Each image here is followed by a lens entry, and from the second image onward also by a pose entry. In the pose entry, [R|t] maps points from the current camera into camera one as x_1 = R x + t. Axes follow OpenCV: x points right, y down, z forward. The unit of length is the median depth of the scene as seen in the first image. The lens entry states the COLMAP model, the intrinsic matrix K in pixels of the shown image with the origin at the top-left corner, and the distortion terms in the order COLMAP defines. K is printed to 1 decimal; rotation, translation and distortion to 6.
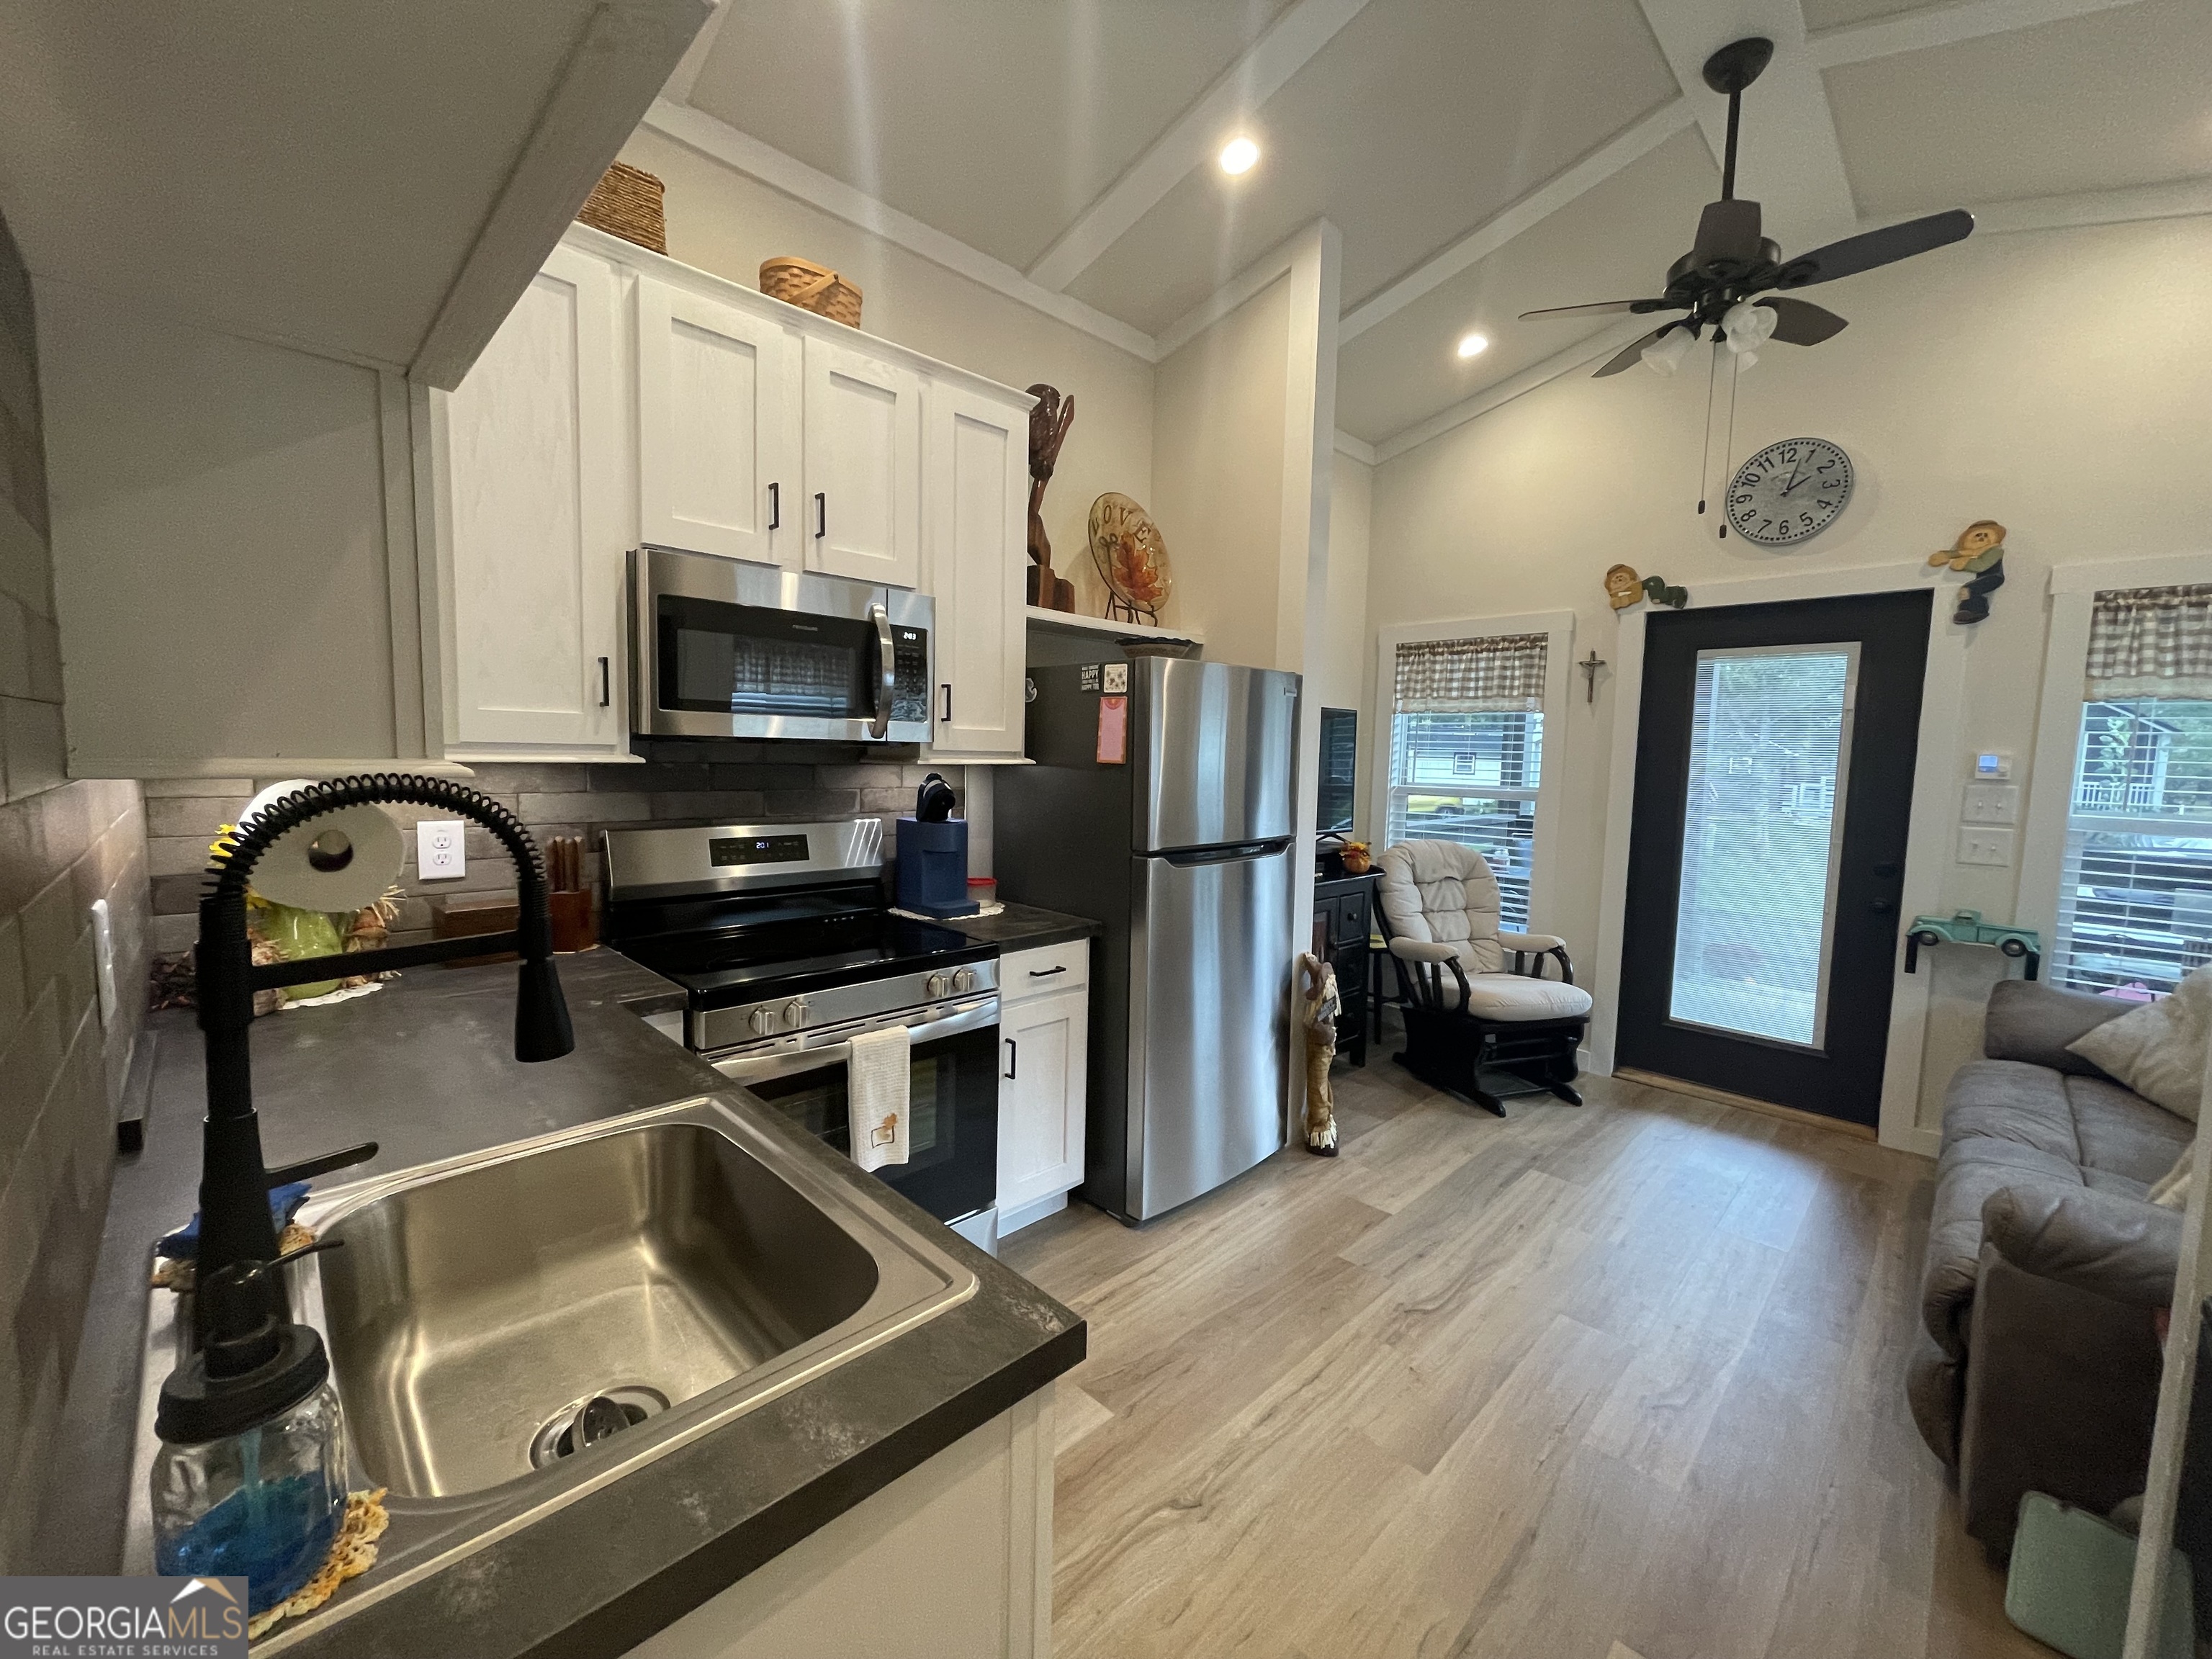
lens RADIAL K [[890.5, 0, 1100.4], [0, 890.5, 827.4], [0, 0, 1]] dist [-0.003696, 0.000931]
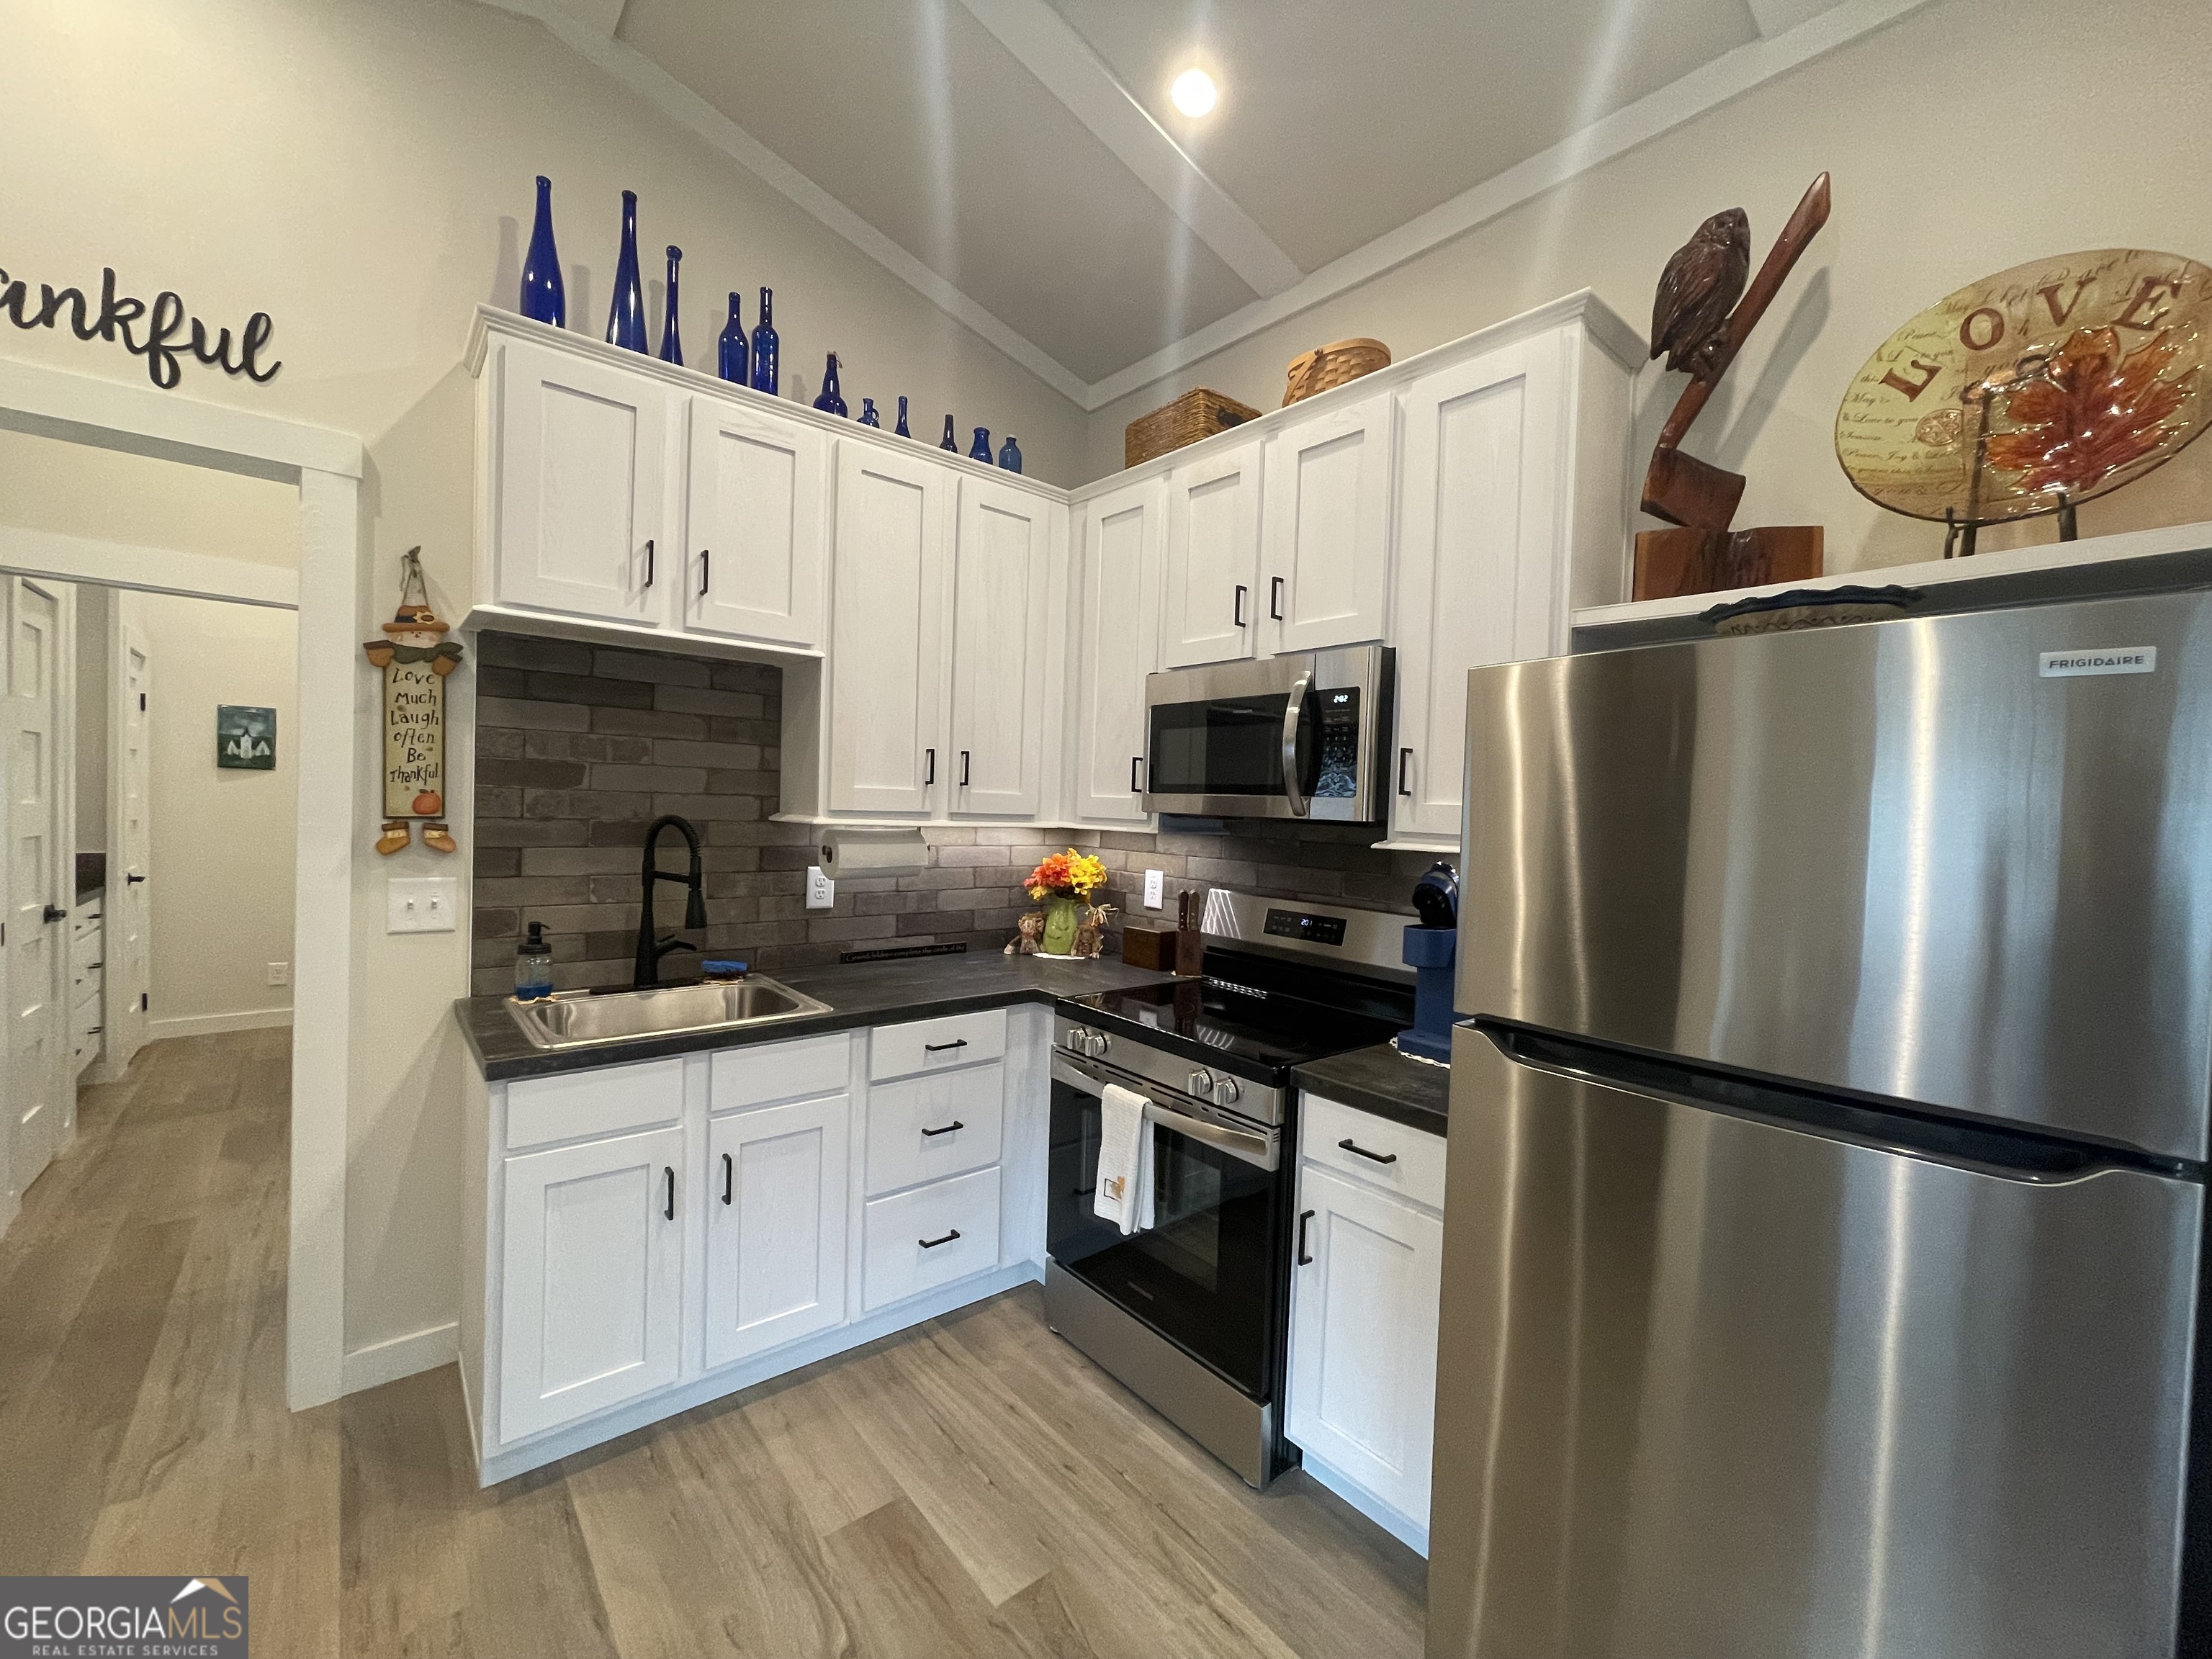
lens RADIAL K [[890.5, 0, 1099.9], [0, 890.5, 826.6], [0, 0, 1]] dist [-0.003696, 0.000931]
pose [[-0.076770, 0.000405, -0.997049, 0.546500], [-0.121172, 0.992584, 0.009733, -0.058906], [0.989658, 0.121562, -0.076152, 0.695391]]
